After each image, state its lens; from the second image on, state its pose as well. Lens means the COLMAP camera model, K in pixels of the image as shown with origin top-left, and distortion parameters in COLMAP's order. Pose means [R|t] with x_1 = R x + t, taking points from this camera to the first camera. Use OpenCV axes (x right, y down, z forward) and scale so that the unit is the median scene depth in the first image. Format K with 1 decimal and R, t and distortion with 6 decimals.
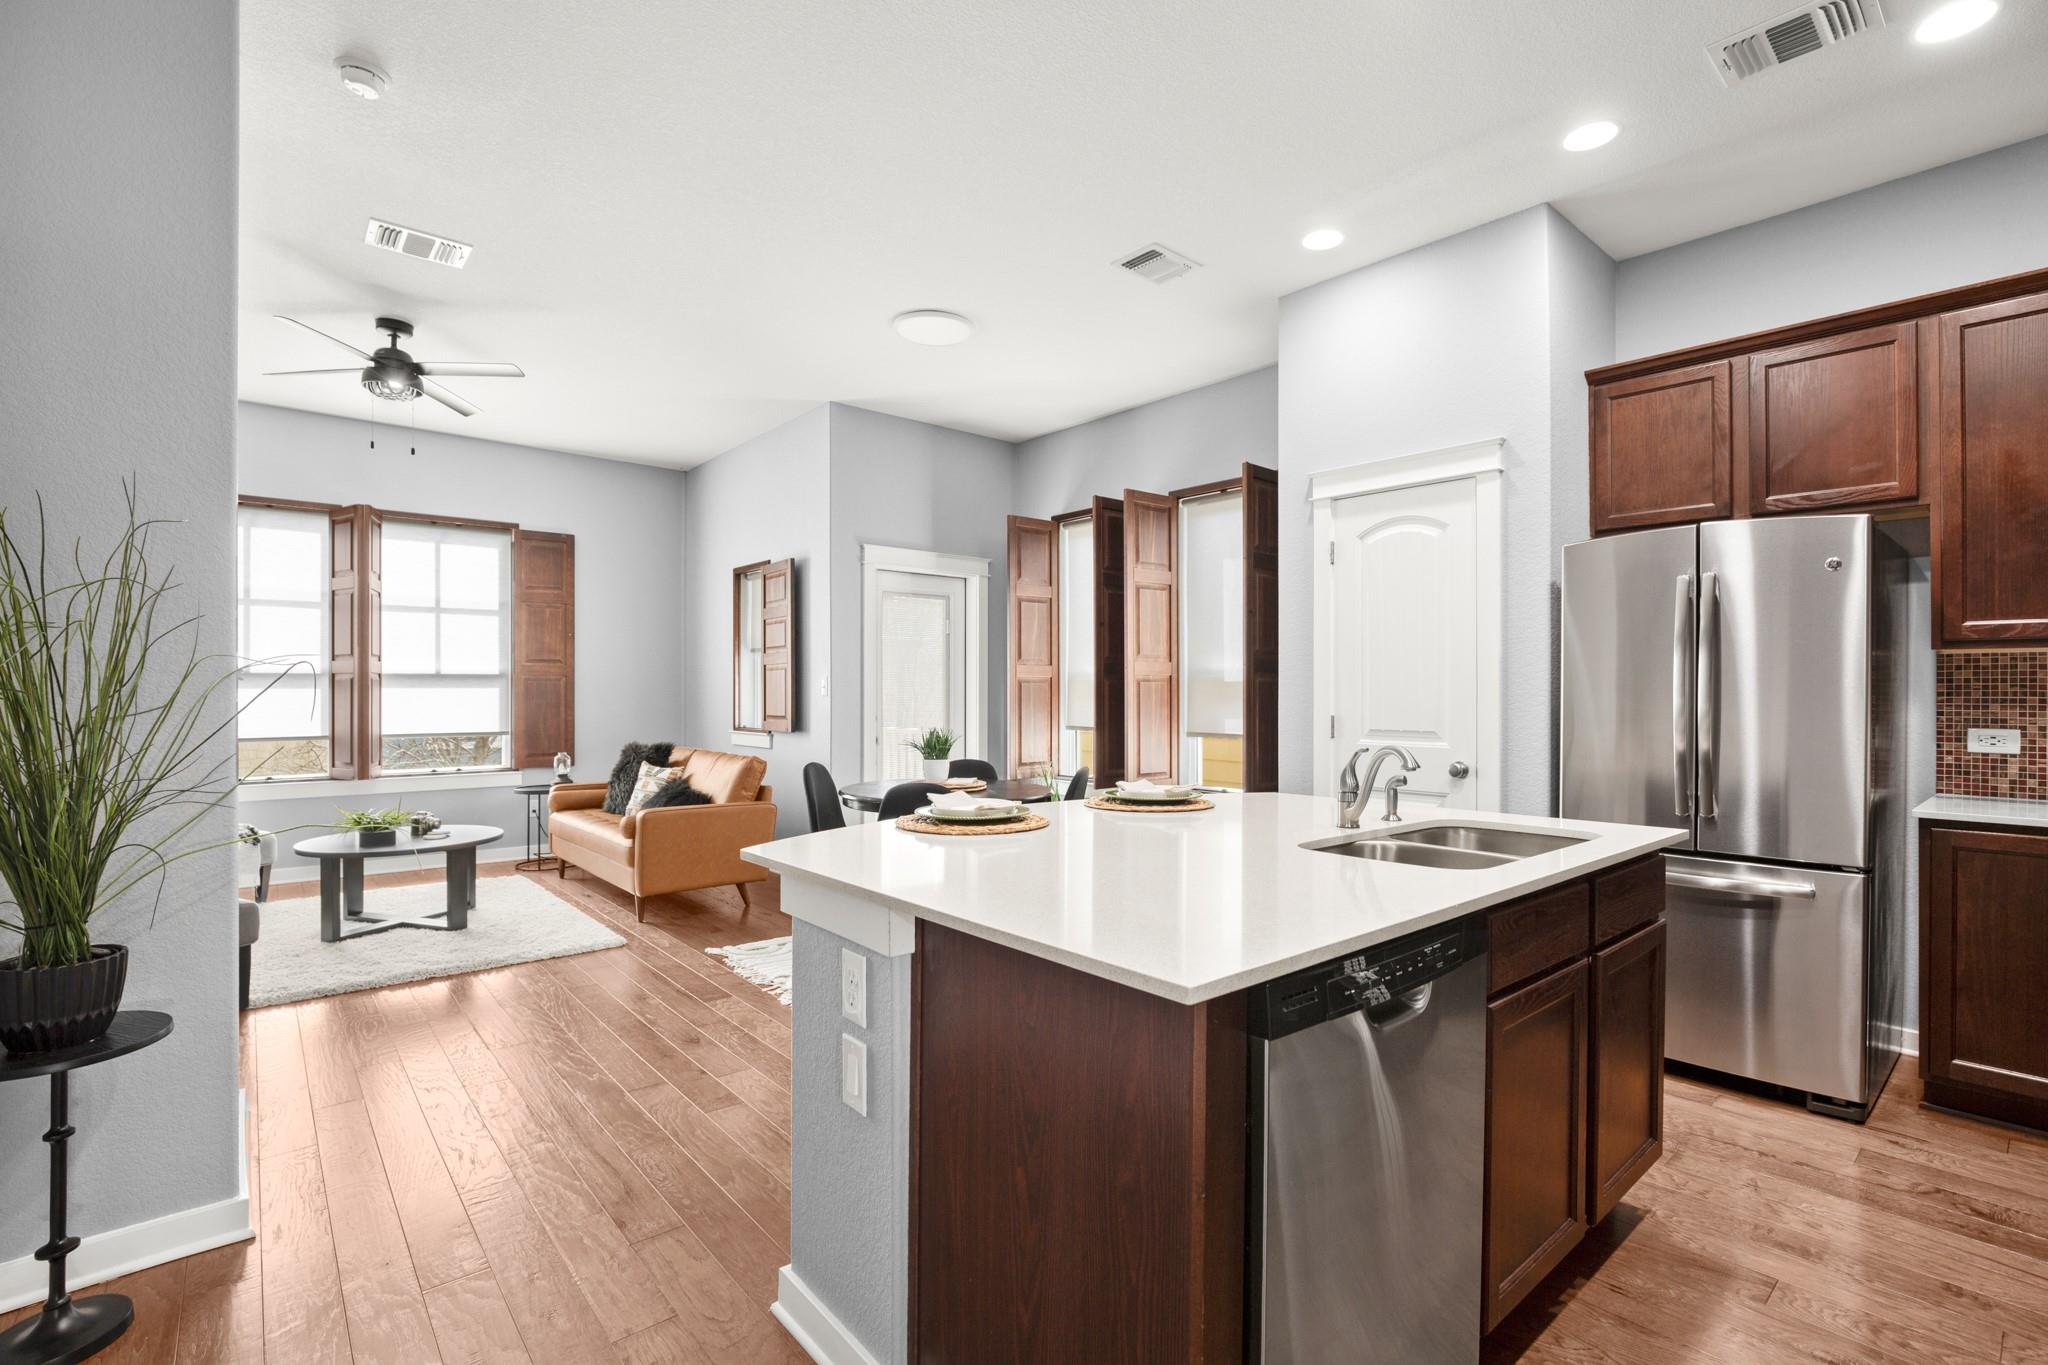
lens RADIAL K [[938.7, 0, 1050.8], [0, 938.7, 690.4], [0, 0, 1]] dist [-0.031418, 0.000613]
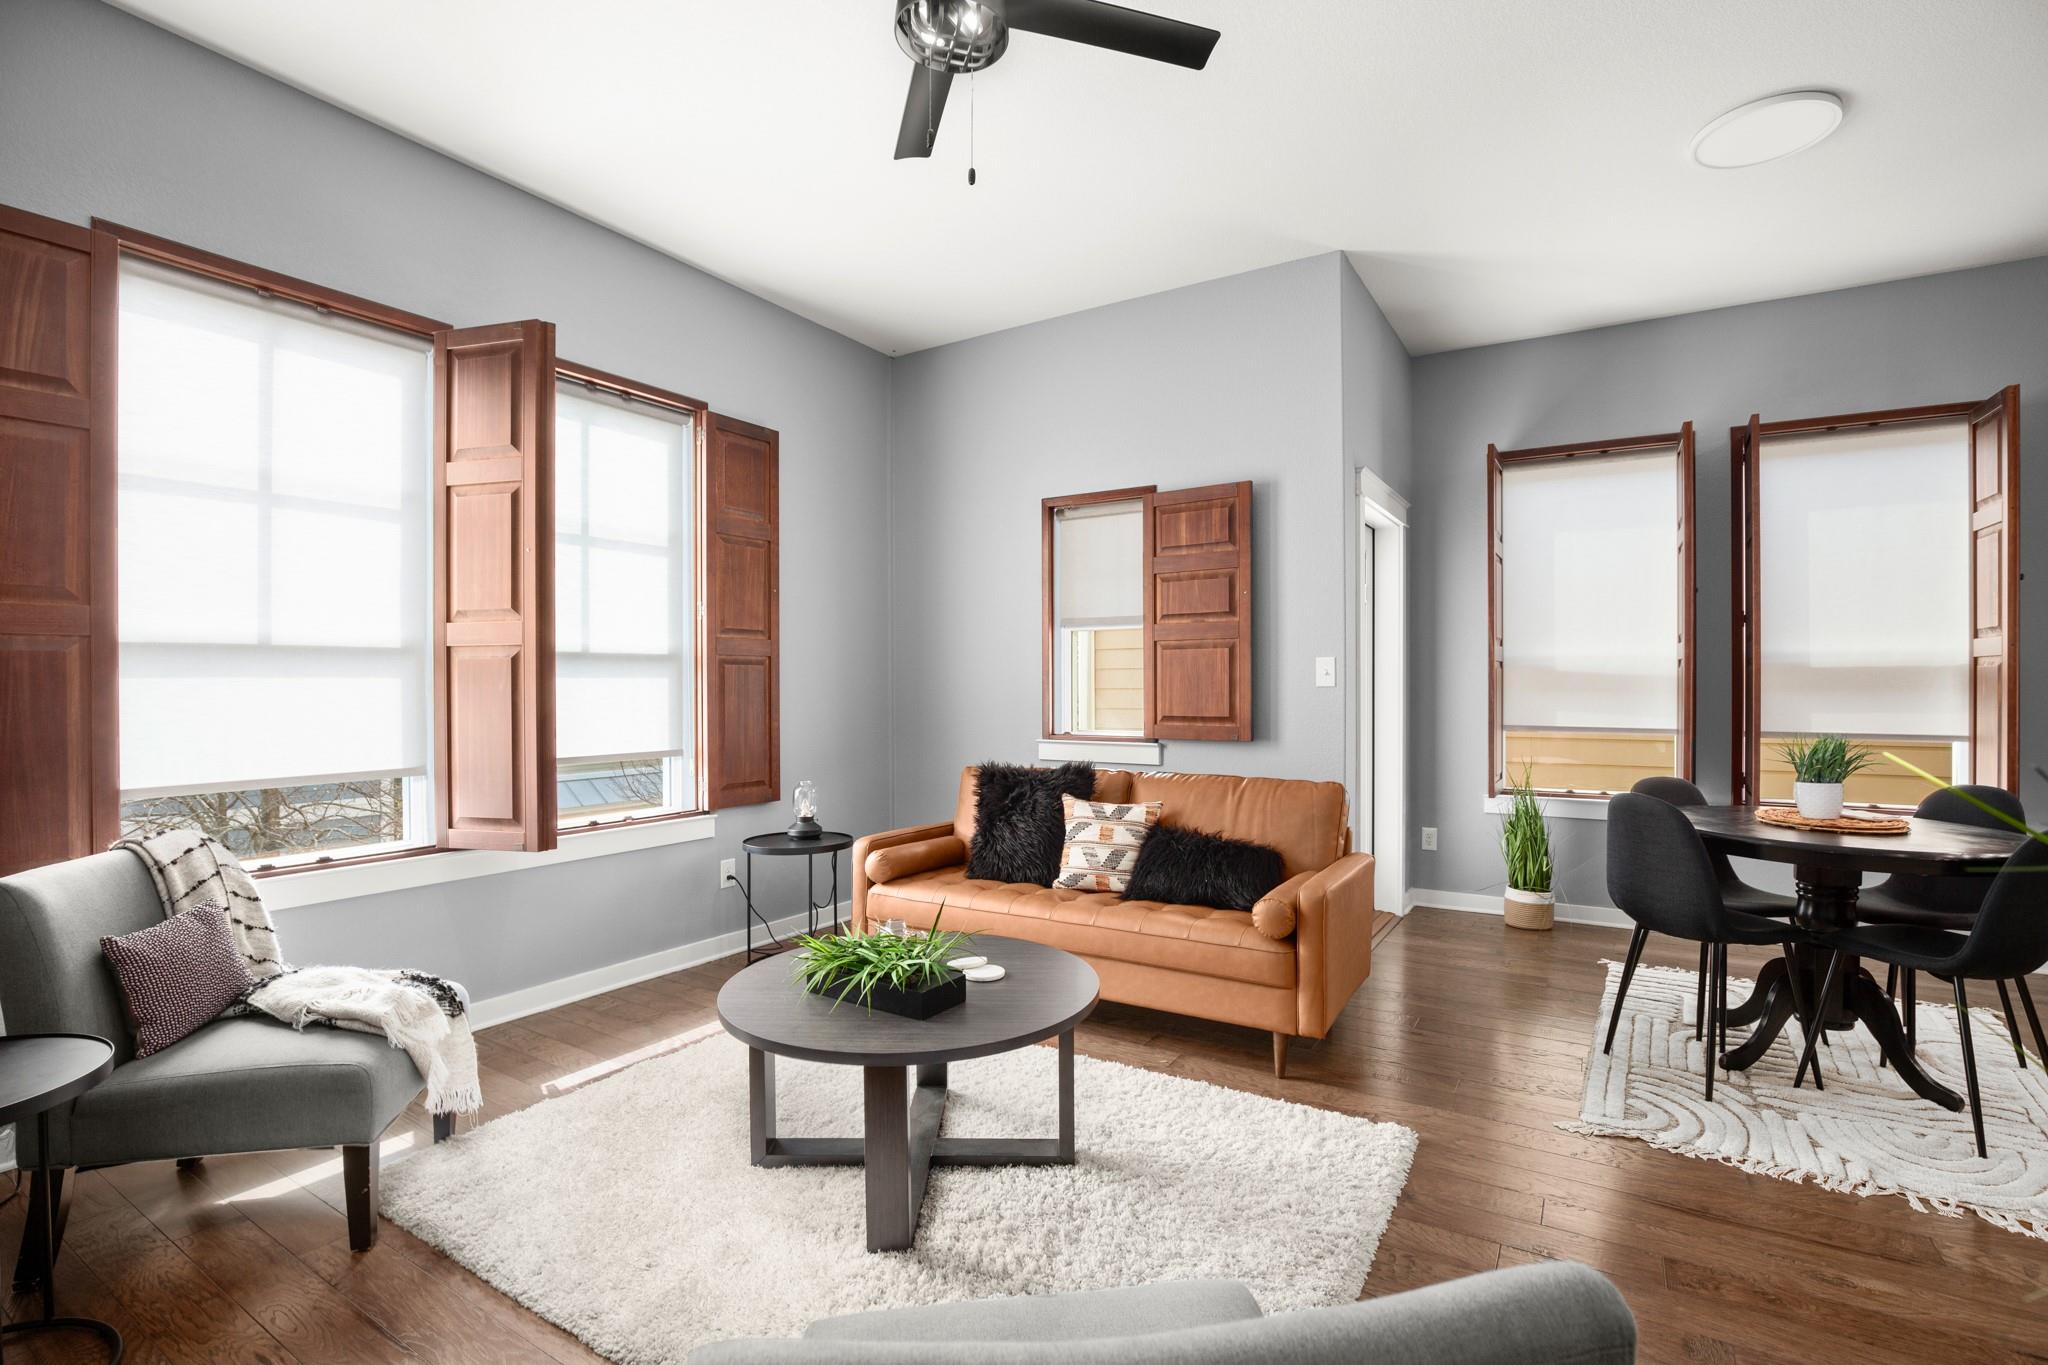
lens RADIAL K [[938.7, 0, 1050.8], [0, 938.7, 694.3], [0, 0, 1]] dist [-0.031418, 0.000613]
pose [[0.956335, -0.004694, 0.292236, -0.601621], [0.001529, 0.999938, 0.011060, 0.003319], [-0.292270, -0.010130, 0.956282, 0.397099]]
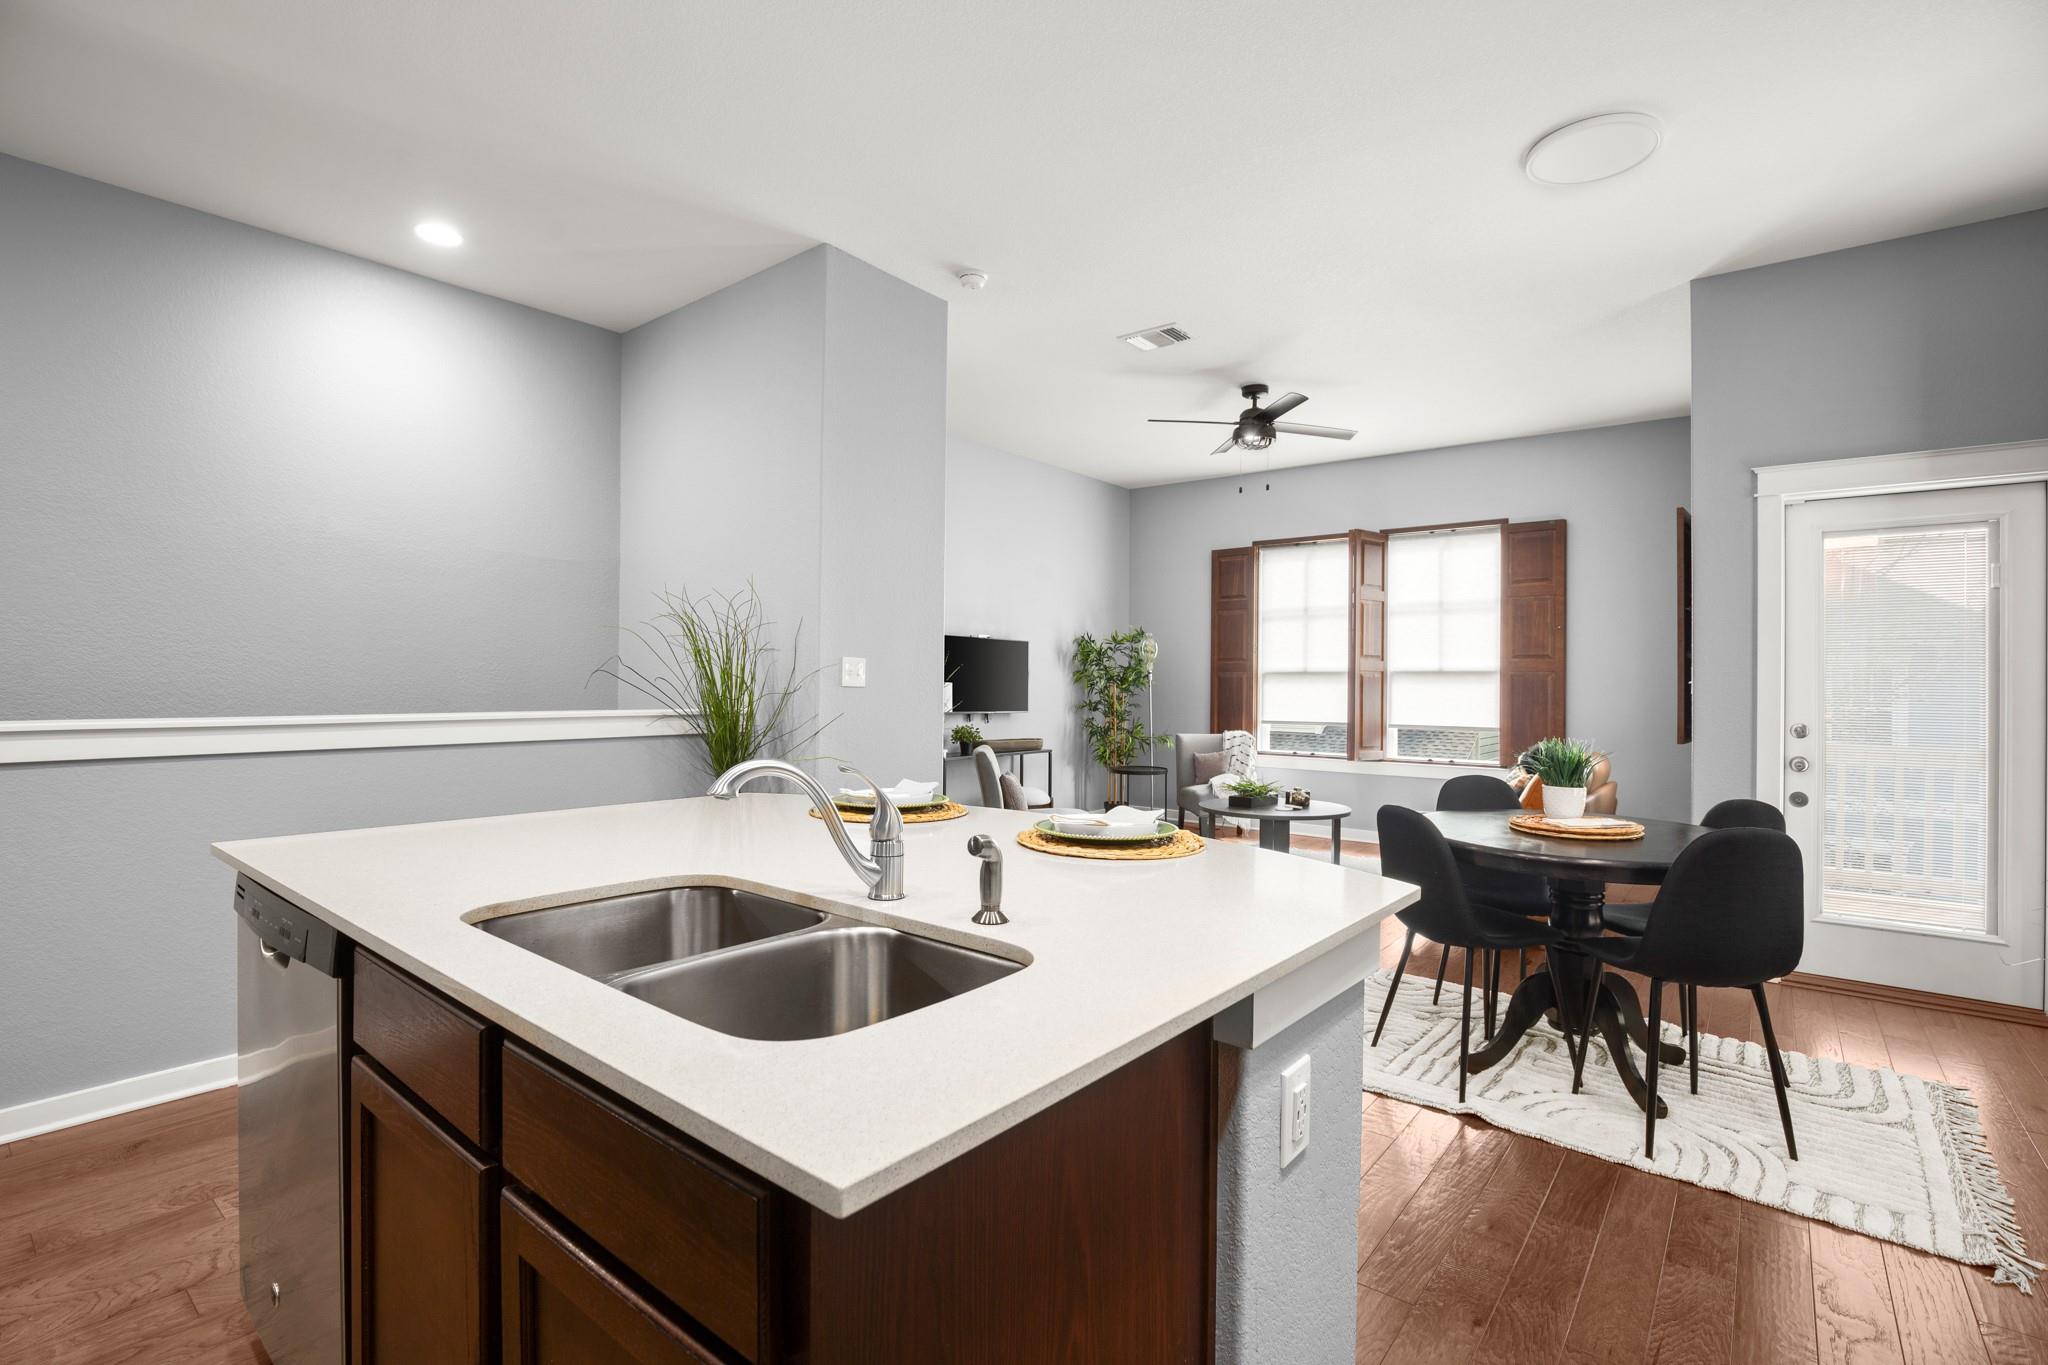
lens RADIAL K [[938.7, 0, 1023.0], [0, 938.7, 677.5], [0, 0, 1]] dist [-0.031418, 0.000613]
pose [[0.162450, -0.006238, -0.986697, 0.358580], [-0.009570, 0.999923, -0.007897, 0.003583], [0.986670, 0.010726, 0.162378, 0.368957]]
